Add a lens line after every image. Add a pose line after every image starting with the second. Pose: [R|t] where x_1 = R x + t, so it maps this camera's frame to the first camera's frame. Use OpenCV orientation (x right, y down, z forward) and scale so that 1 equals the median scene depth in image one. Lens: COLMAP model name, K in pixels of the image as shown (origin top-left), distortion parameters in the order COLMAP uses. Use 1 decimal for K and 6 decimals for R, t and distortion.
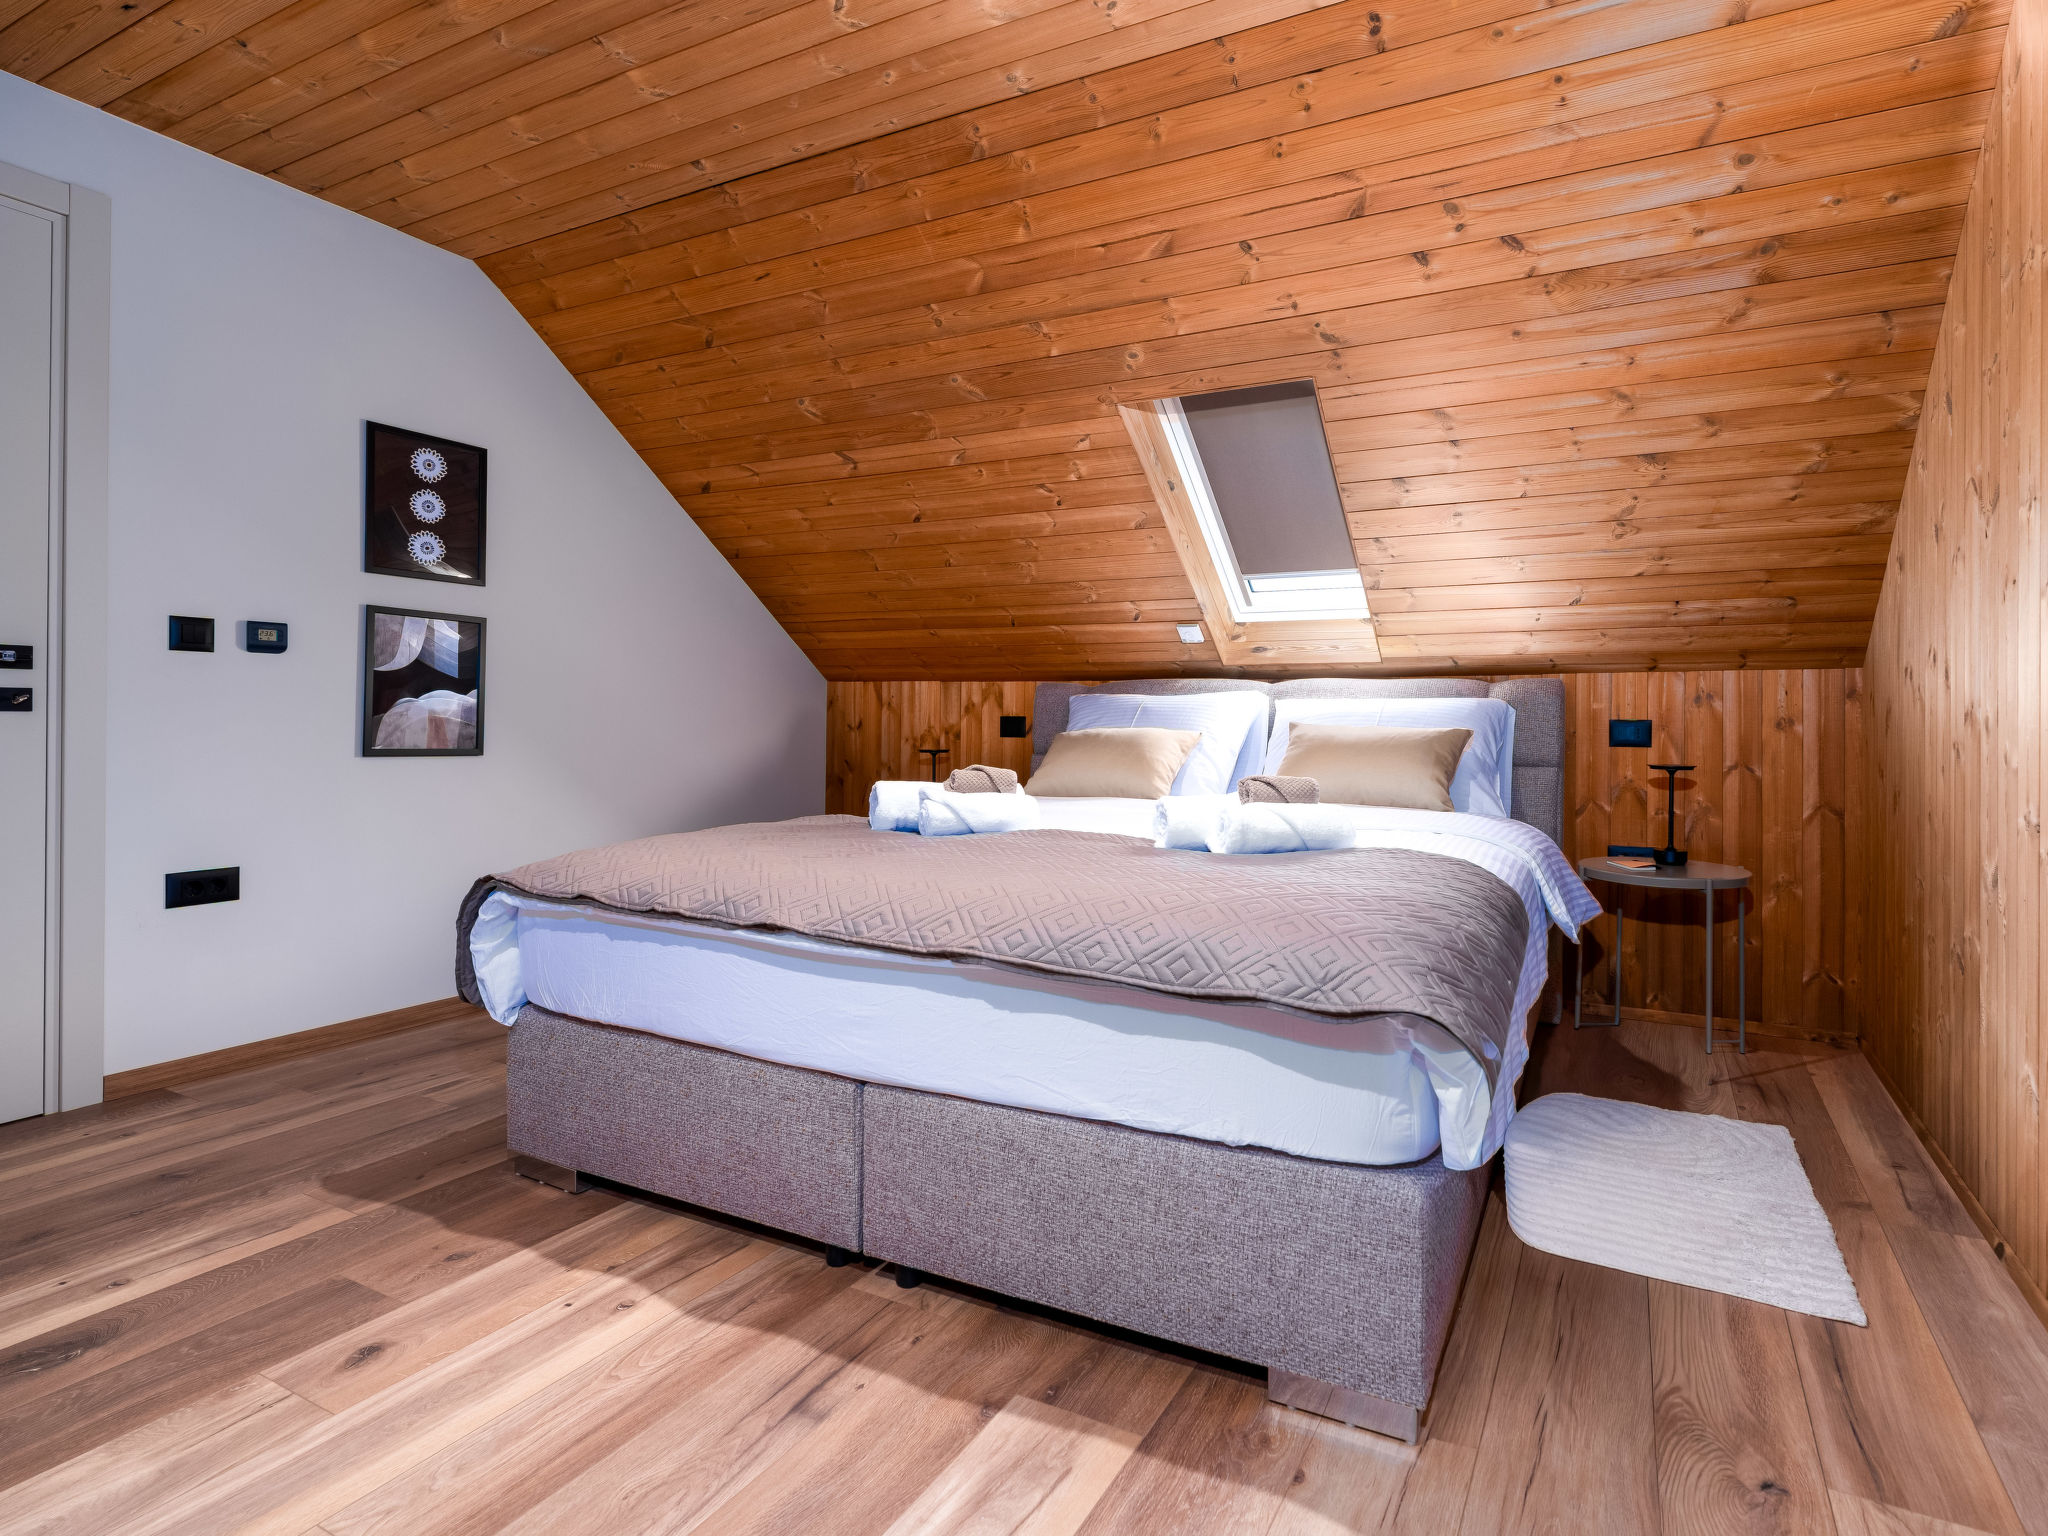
lens RADIAL K [[917.1, 0, 1023.1], [0, 917.1, 718.2], [0, 0, 1]] dist [0.002026, 0.000233]
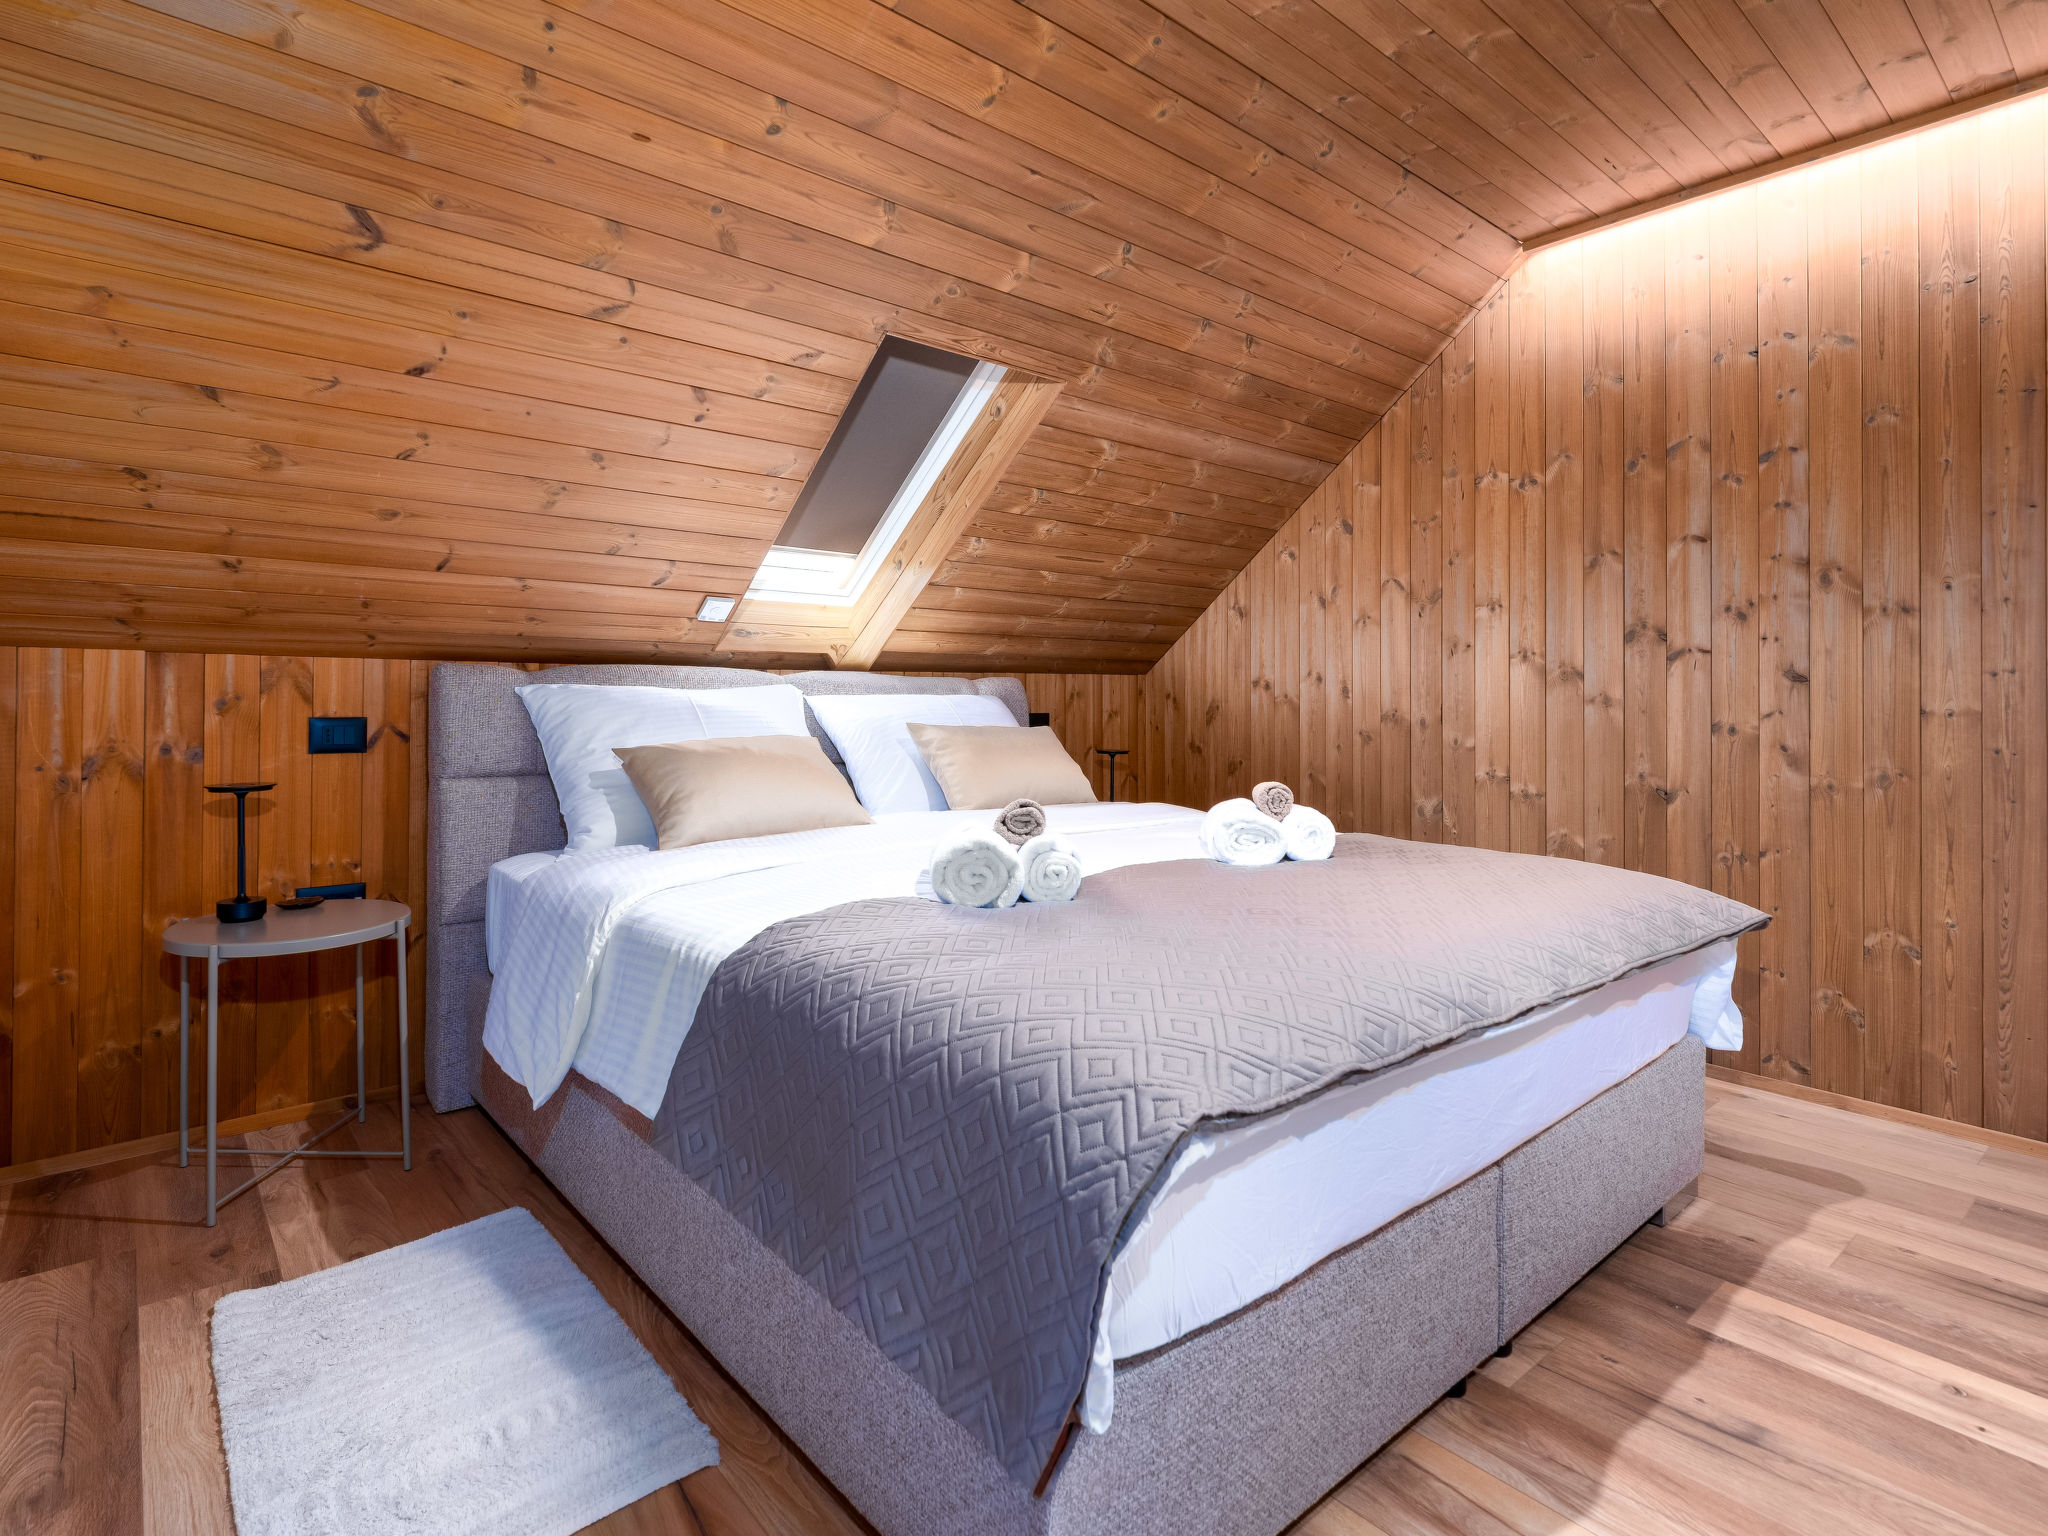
lens RADIAL K [[1045.0, 0, 1022.9], [0, 1045.0, 692.8], [0, 0, 1]] dist [-0.001410, -0.000324]
pose [[0.426588, 0.001070, 0.904445, -1.391665], [-0.002039, 0.999998, -0.000221, -0.060878], [-0.904444, -0.001750, 0.426589, 1.056217]]
